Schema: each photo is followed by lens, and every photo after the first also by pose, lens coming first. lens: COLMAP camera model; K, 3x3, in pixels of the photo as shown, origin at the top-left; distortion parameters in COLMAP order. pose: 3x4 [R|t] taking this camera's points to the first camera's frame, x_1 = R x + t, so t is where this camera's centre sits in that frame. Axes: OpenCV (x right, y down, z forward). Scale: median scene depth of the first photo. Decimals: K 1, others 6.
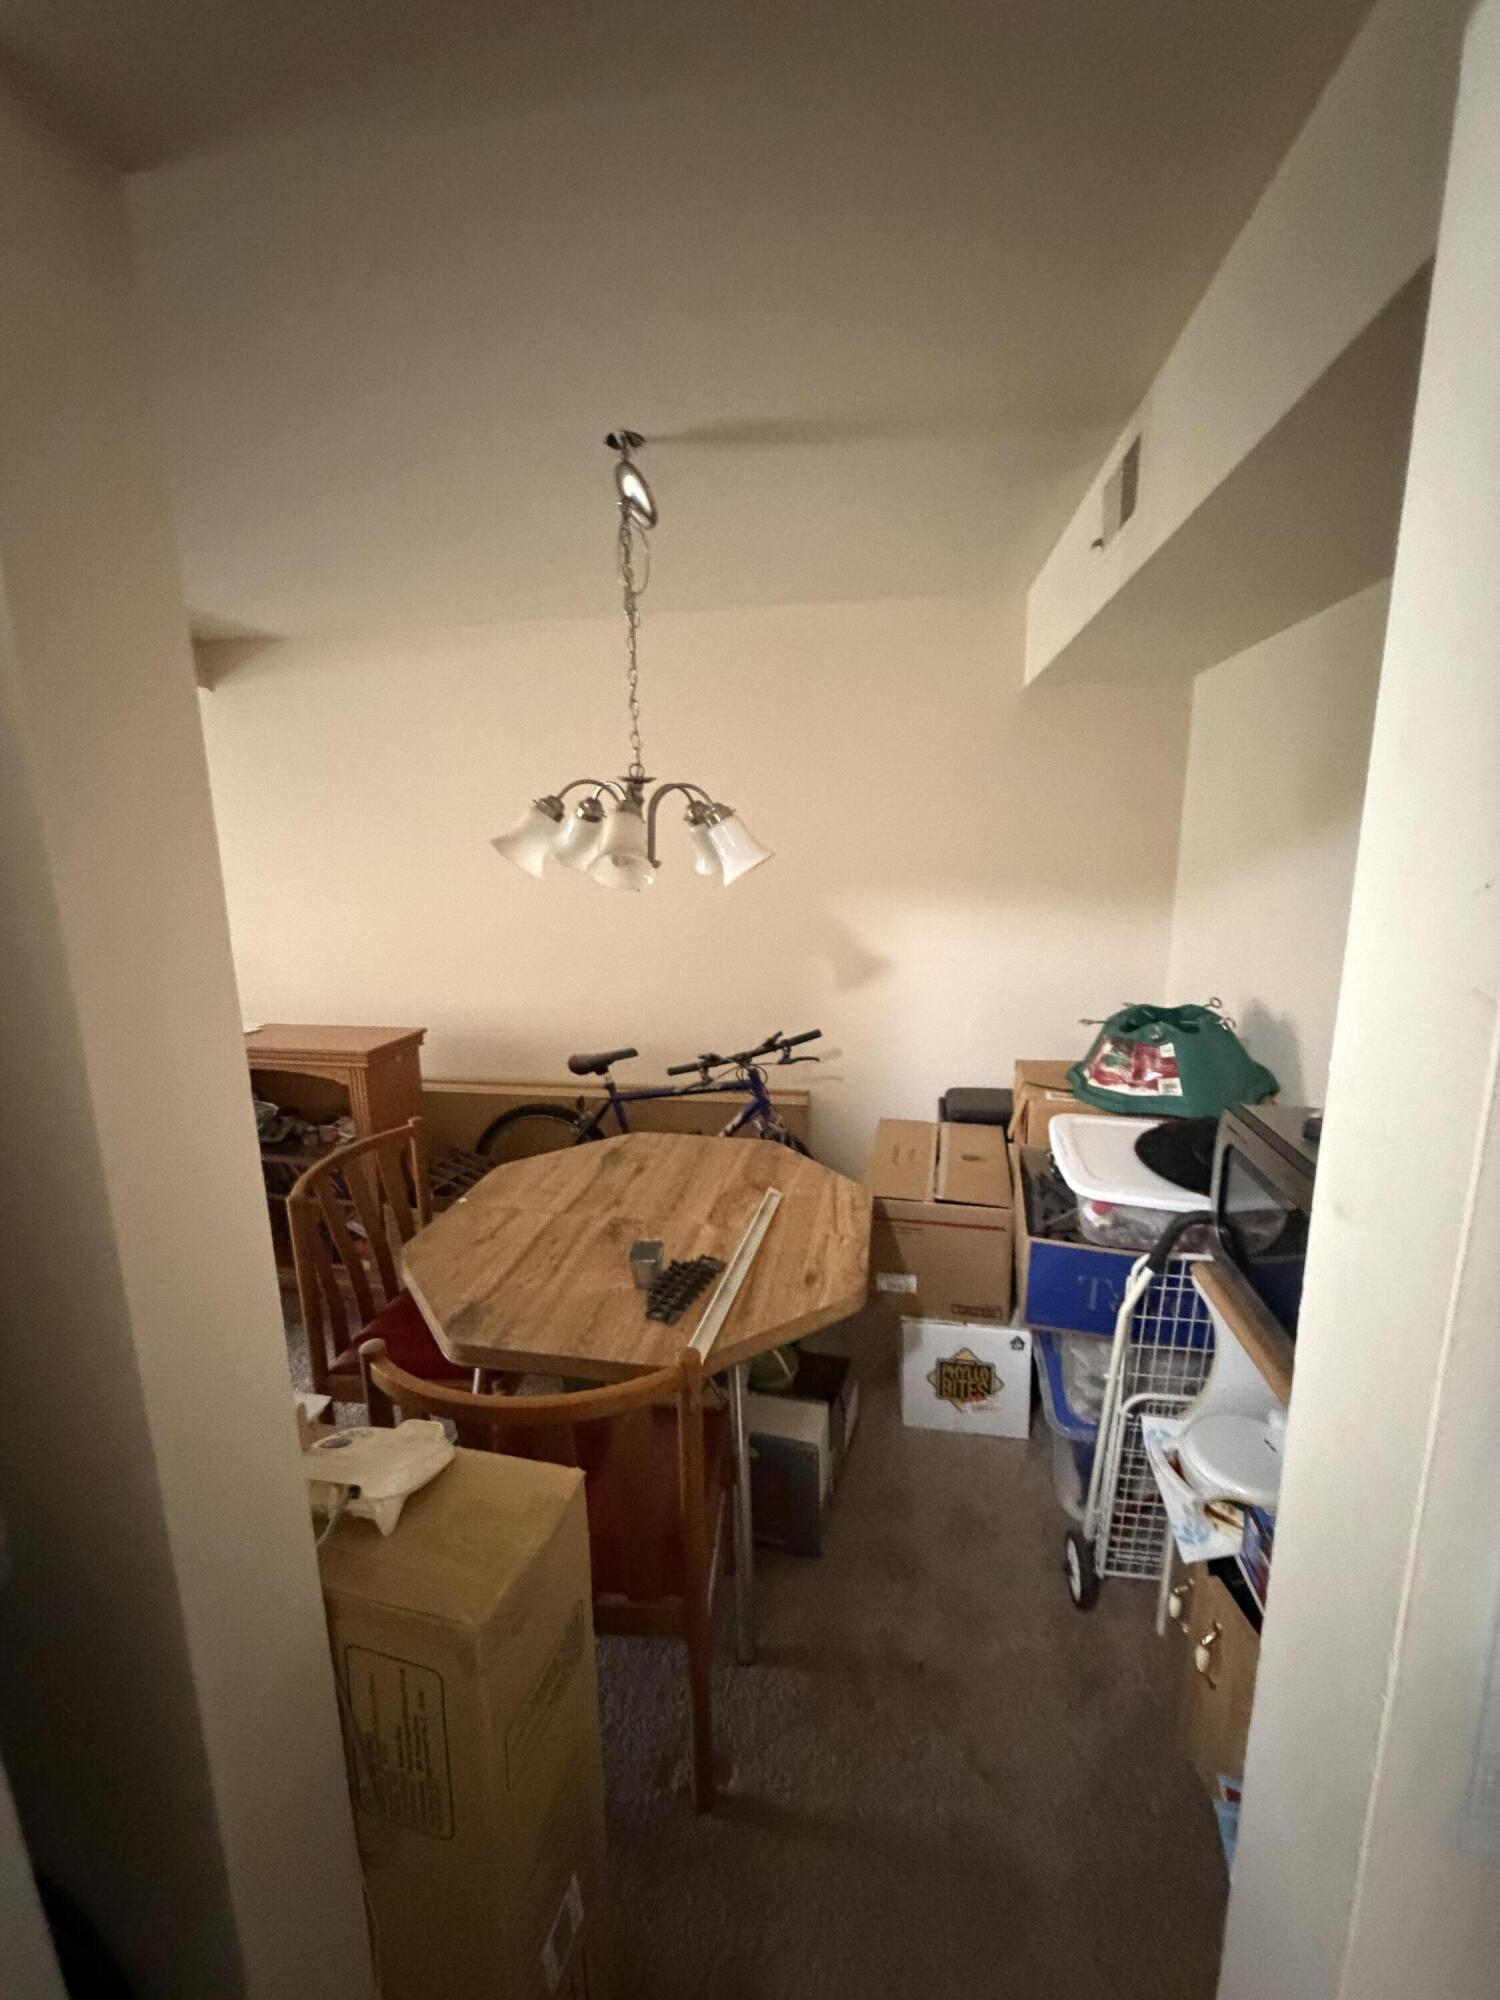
lens RADIAL K [[795.8, 0, 741.1], [0, 795.8, 995.0], [0, 0, 1]] dist [-0.001713, 0.000587]
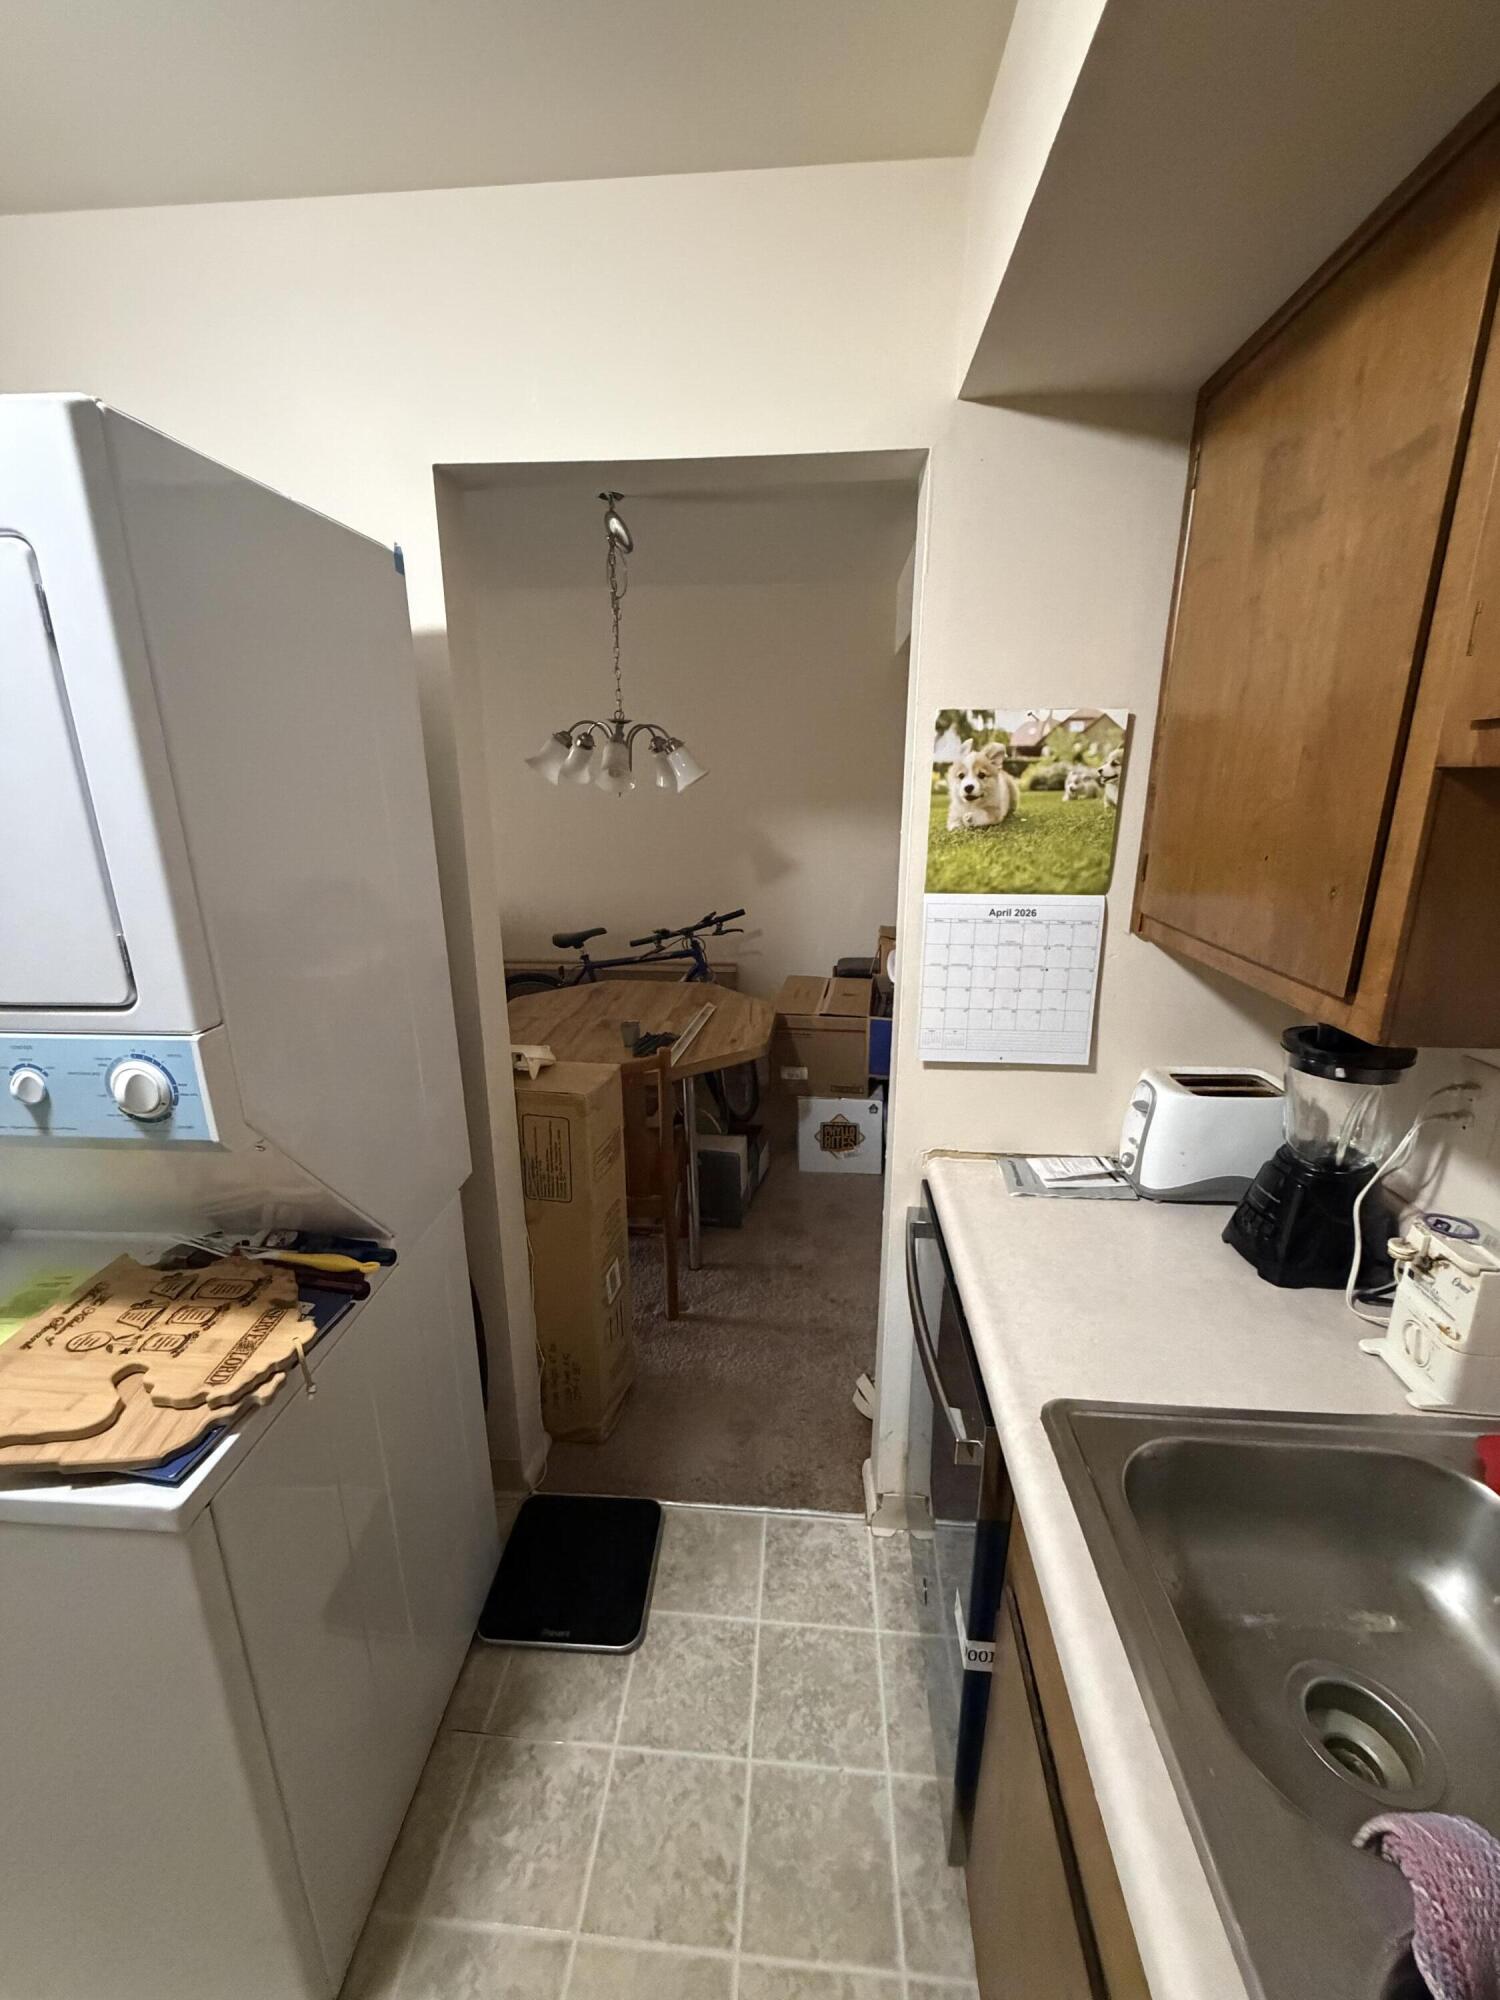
lens RADIAL K [[795.8, 0, 749.0], [0, 795.8, 995.1], [0, 0, 1]] dist [-0.001713, 0.000587]
pose [[0.995794, -0.009372, 0.091145, -0.024802], [0.002756, 0.997368, 0.072450, 0.128981], [-0.091584, -0.071894, 0.993199, -0.517967]]
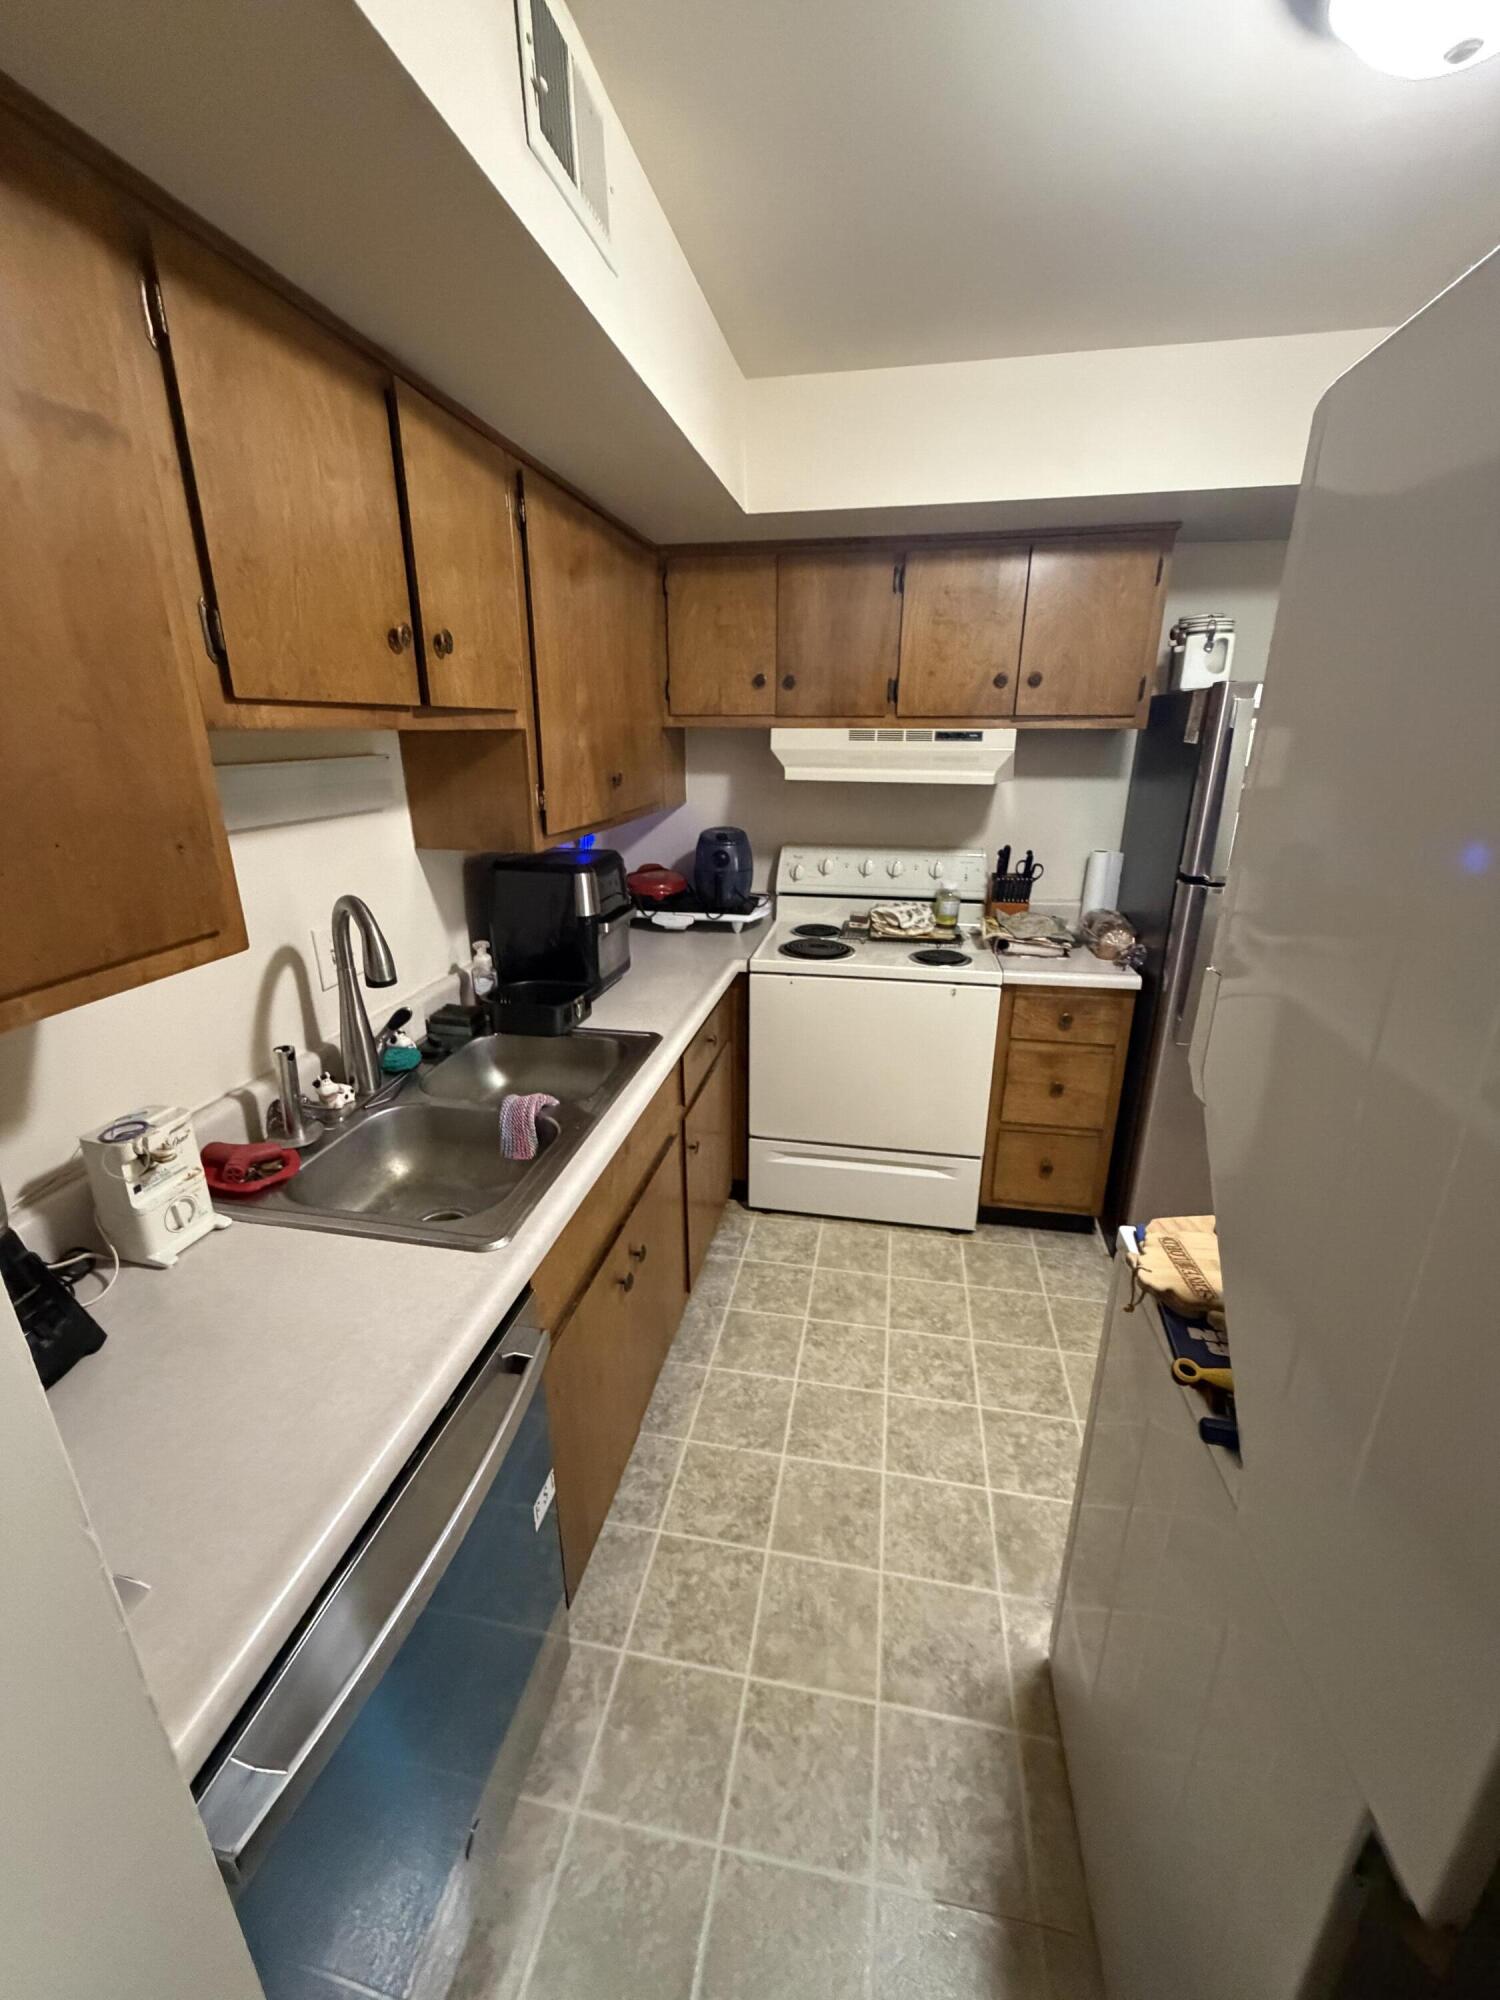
lens RADIAL K [[795.8, 0, 750.9], [0, 795.8, 992.1], [0, 0, 1]] dist [-0.001713, 0.000587]
pose [[-0.999871, 0.008599, 0.013532, 0.037459], [0.014207, 0.866324, 0.499281, -0.466100], [-0.007430, 0.499409, -0.866335, 2.322076]]
